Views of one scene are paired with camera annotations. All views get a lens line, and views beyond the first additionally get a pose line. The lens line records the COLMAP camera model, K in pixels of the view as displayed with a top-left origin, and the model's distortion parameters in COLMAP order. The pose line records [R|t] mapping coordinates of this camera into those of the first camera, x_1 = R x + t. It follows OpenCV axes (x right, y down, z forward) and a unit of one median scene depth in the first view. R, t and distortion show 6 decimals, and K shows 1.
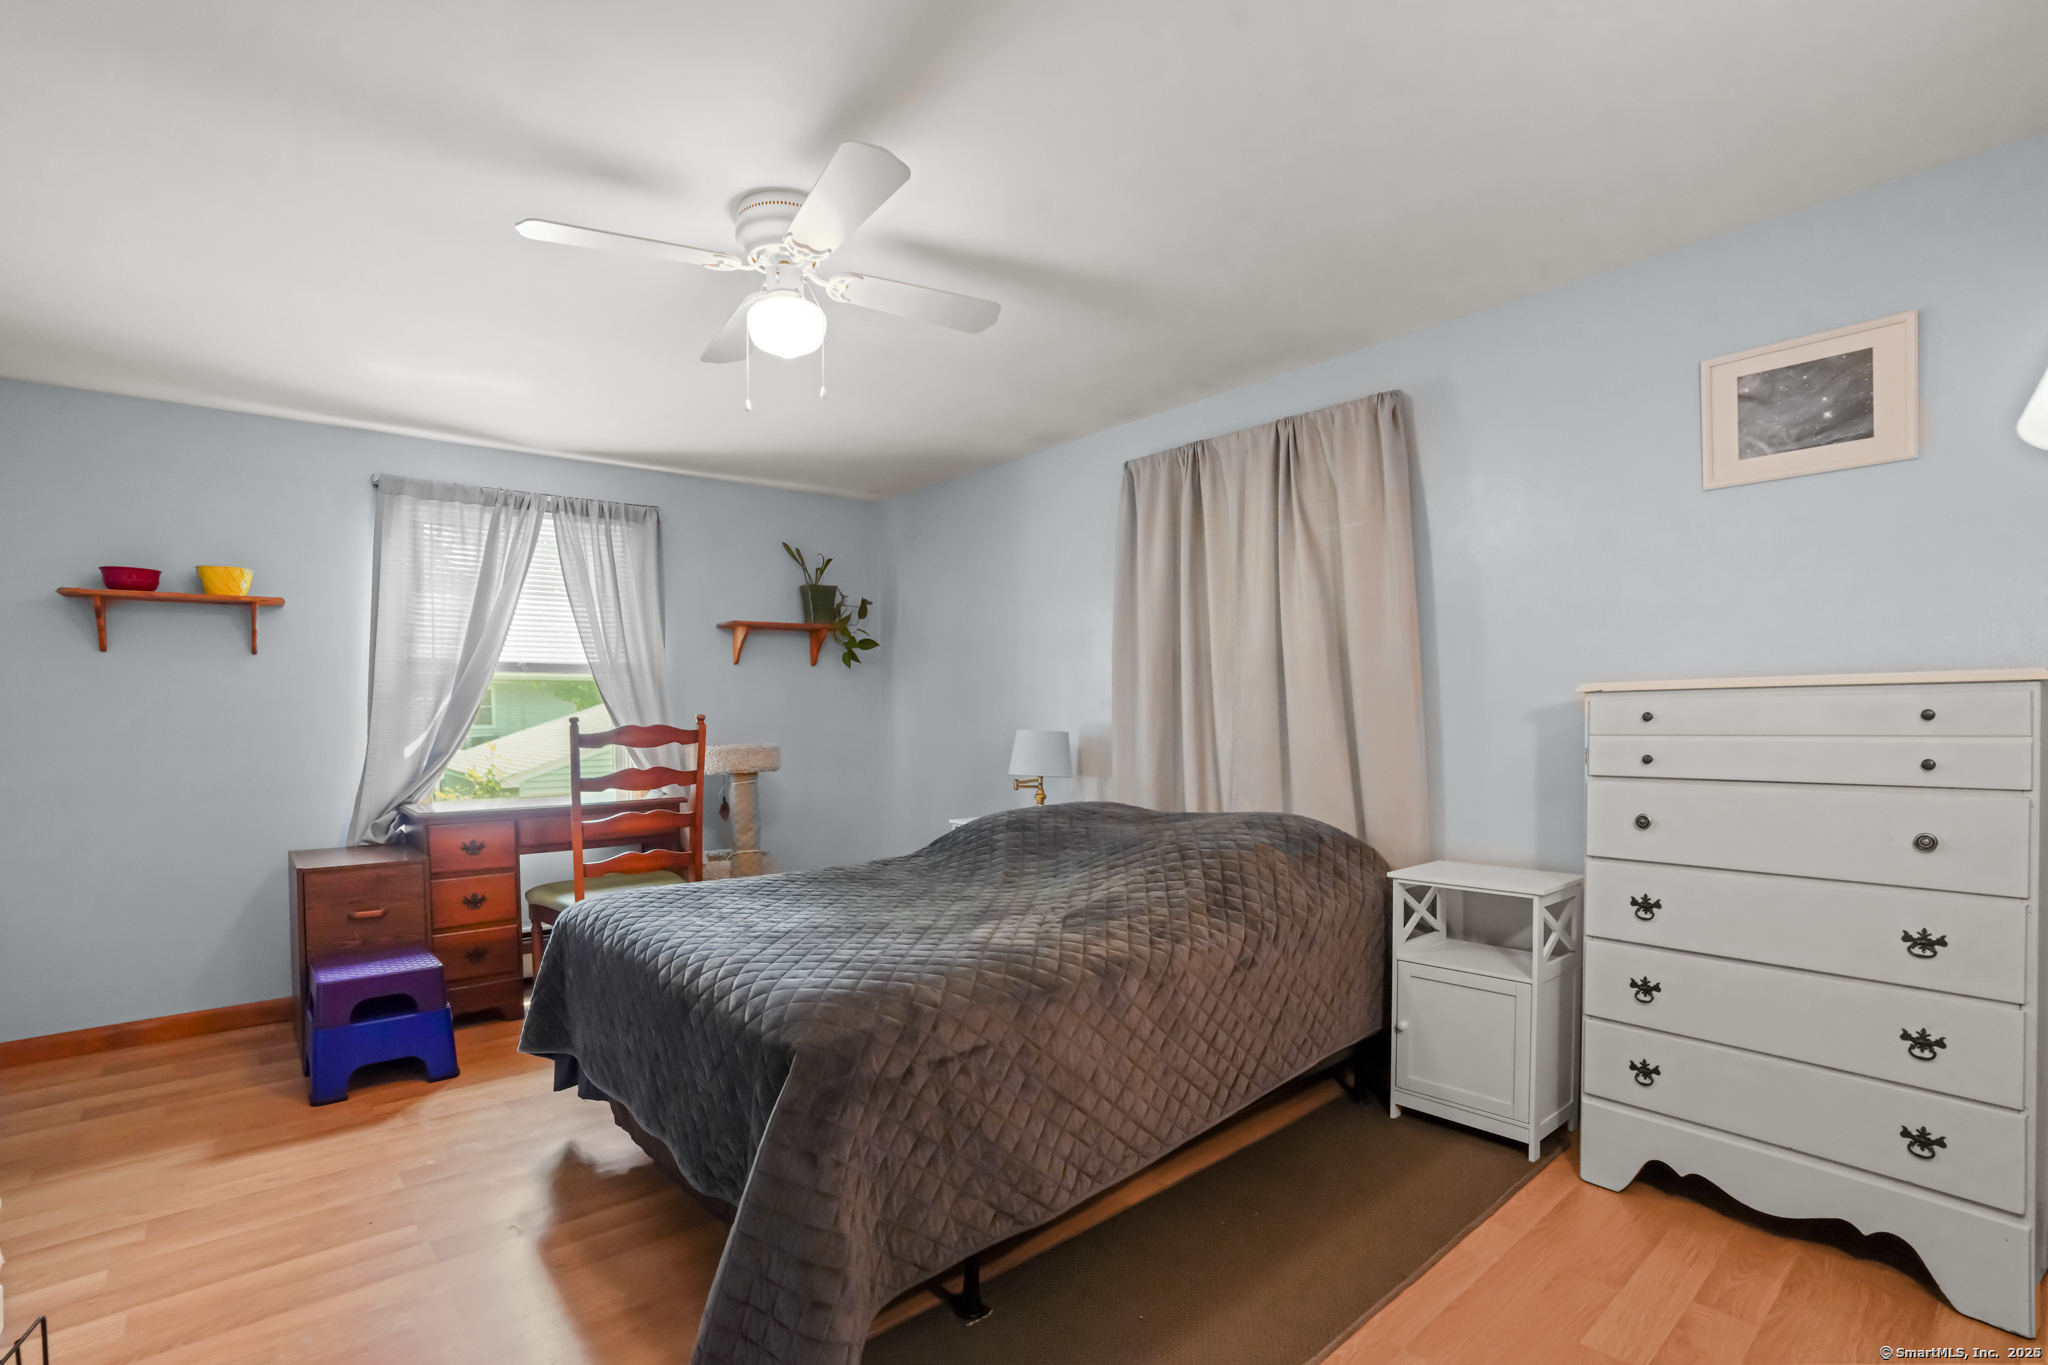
lens RADIAL K [[949.7, 0, 1013.6], [0, 949.7, 715.0], [0, 0, 1]] dist [-0.076400, 0.027666]
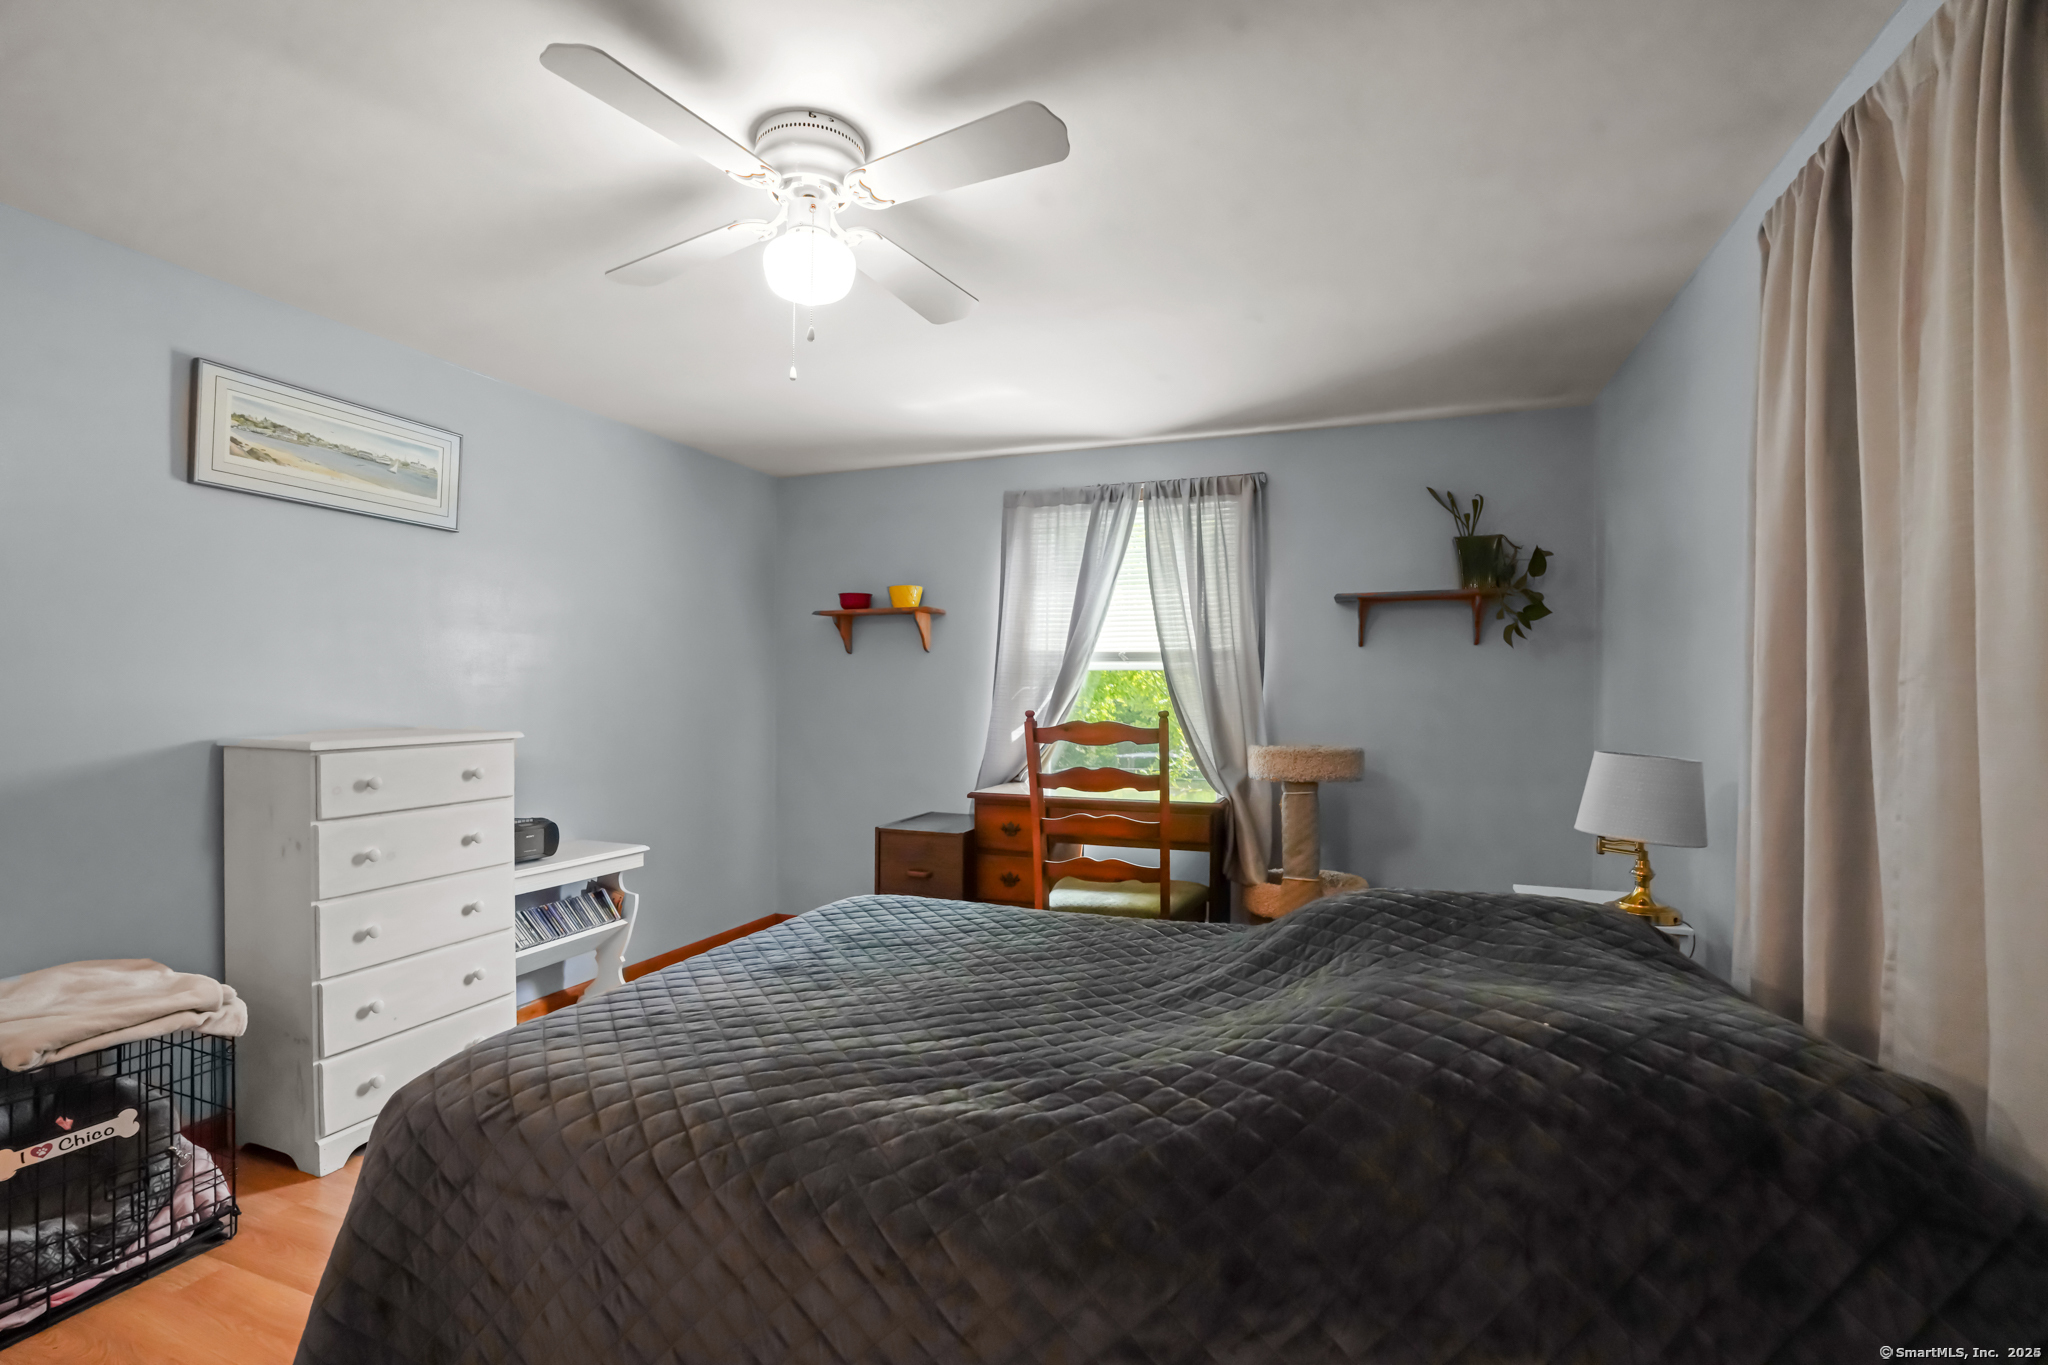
lens RADIAL K [[945.5, 0, 1024.3], [0, 945.5, 687.4], [0, 0, 1]] dist [-0.071875, 0.026212]
pose [[0.489126, 0.009356, -0.872163, 0.320861], [-0.011243, 0.999927, 0.004421, -0.022112], [0.872141, 0.007643, 0.489196, 0.411181]]
